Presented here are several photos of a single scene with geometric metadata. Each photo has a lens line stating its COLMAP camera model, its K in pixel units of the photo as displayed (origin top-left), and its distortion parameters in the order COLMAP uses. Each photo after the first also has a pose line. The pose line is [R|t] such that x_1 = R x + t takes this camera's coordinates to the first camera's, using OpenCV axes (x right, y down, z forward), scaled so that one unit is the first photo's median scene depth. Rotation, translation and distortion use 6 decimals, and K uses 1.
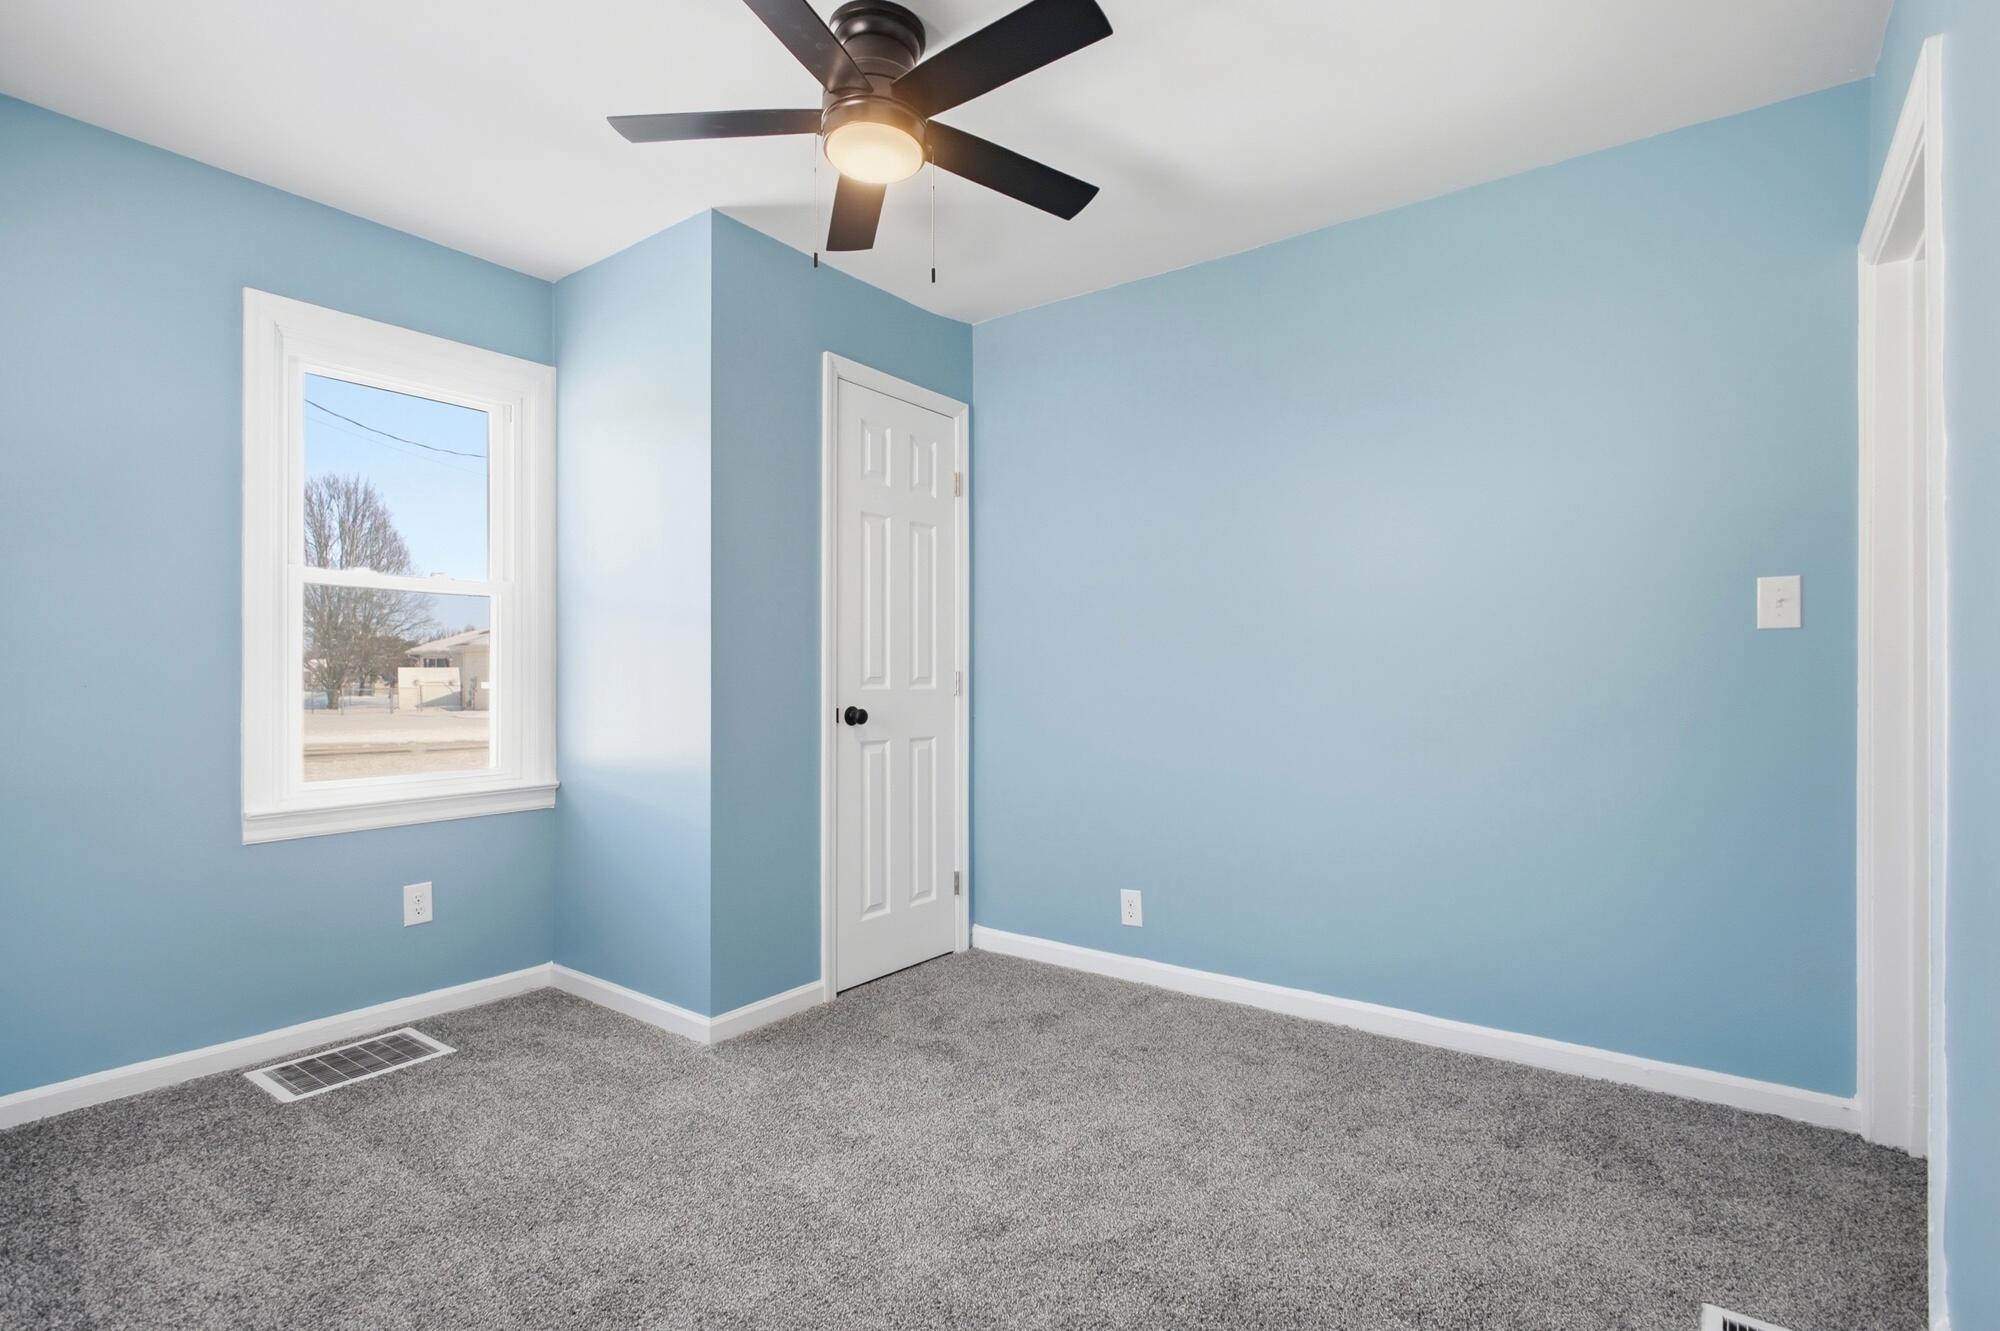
lens RADIAL K [[944.0, 0, 1001.0], [0, 944.0, 670.5], [0, 0, 1]] dist [-0.004358, -0.000609]
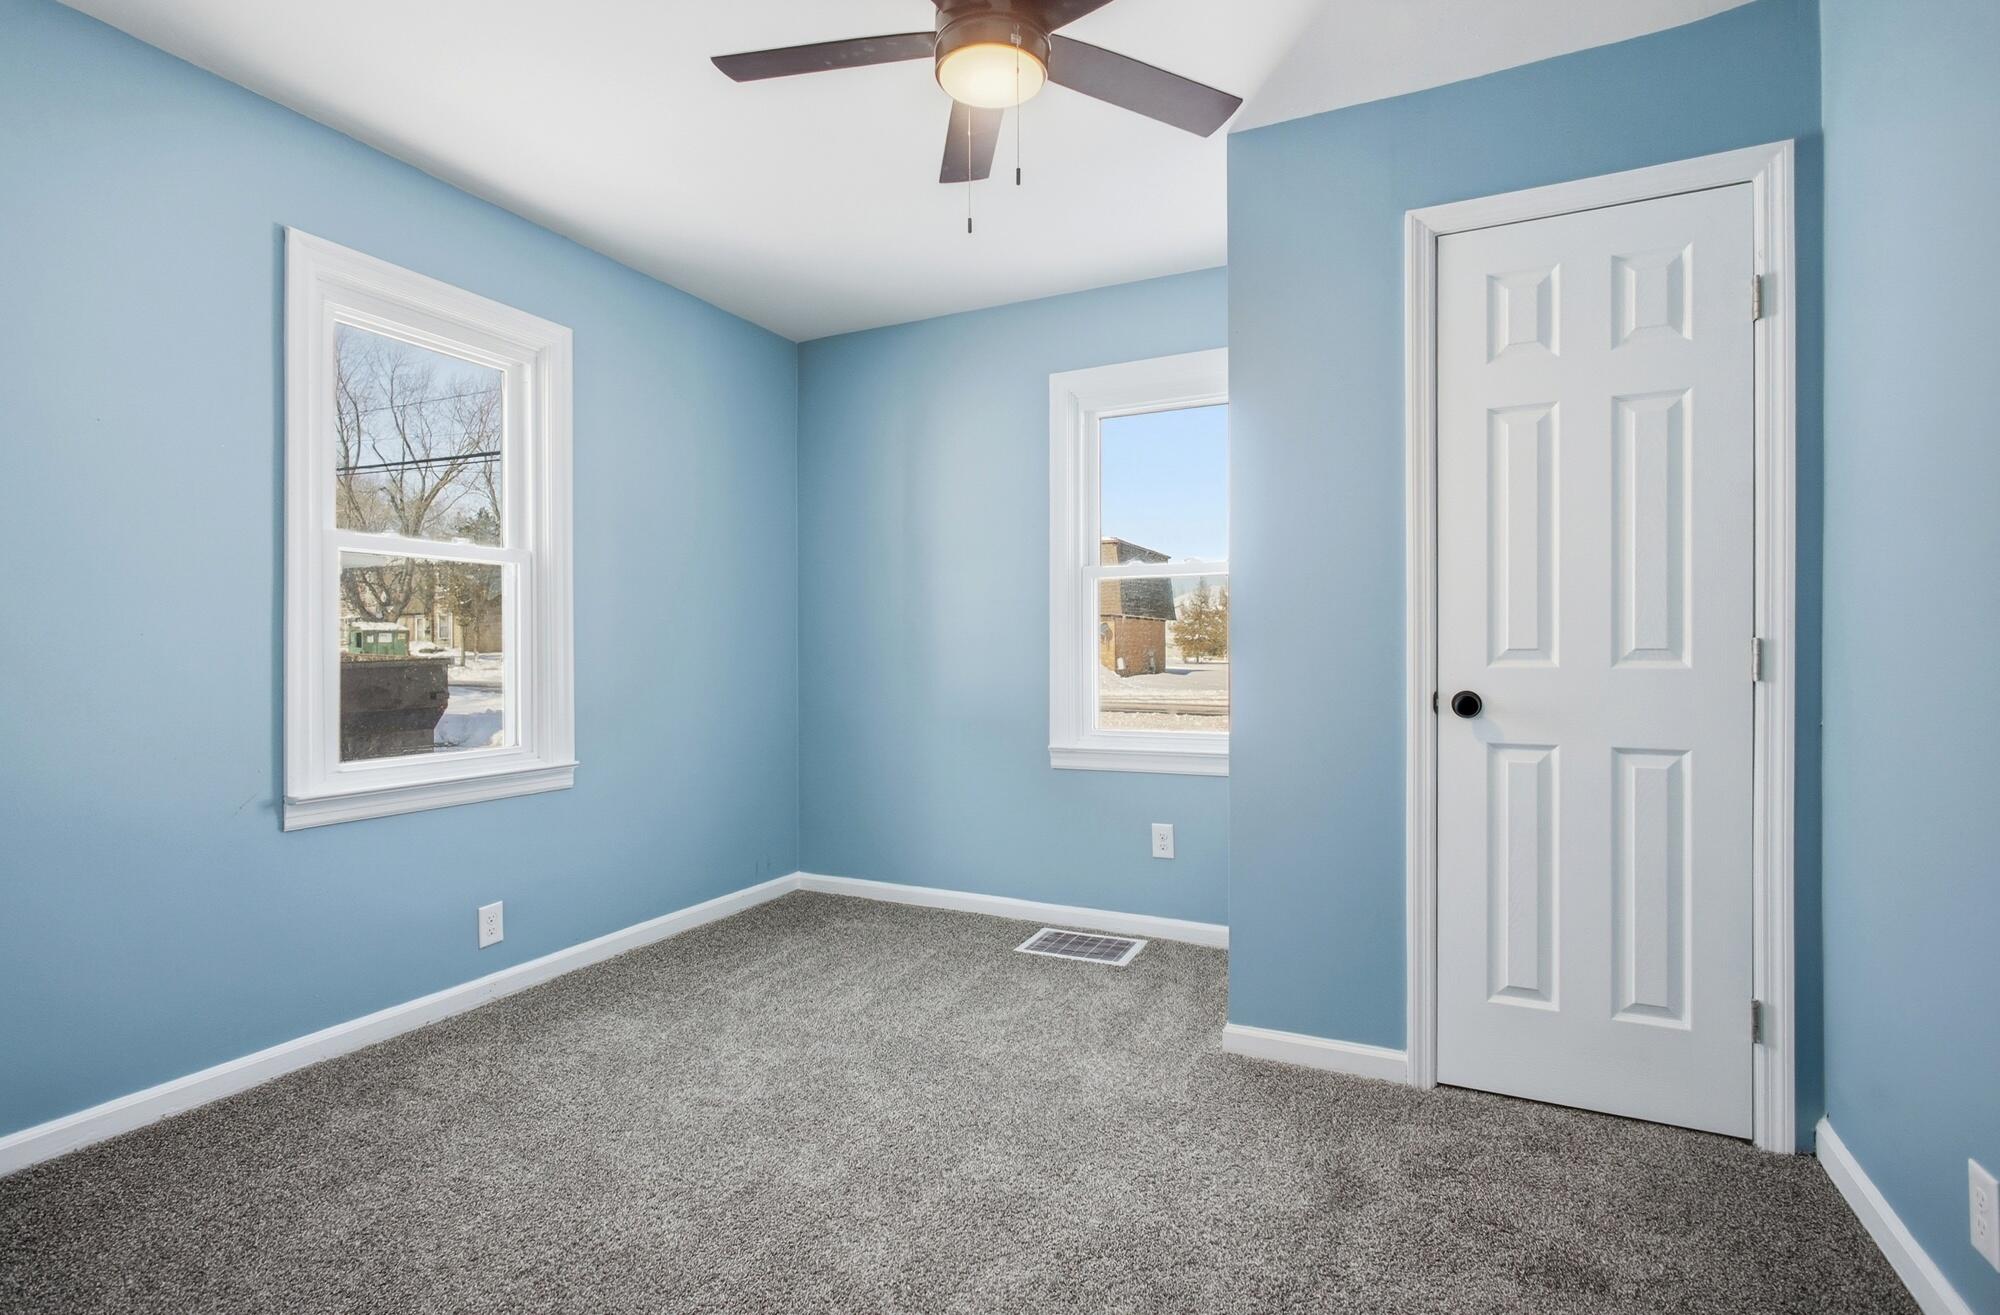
lens RADIAL K [[958.5, 0, 1000.5], [0, 958.5, 653.6], [0, 0, 1]] dist [0.008011, 0.001002]
pose [[0.195570, 0.003174, -0.980685, 0.542709], [0.006736, 0.999967, 0.004580, 0.005053], [0.980667, -0.007501, 0.195543, 0.585199]]
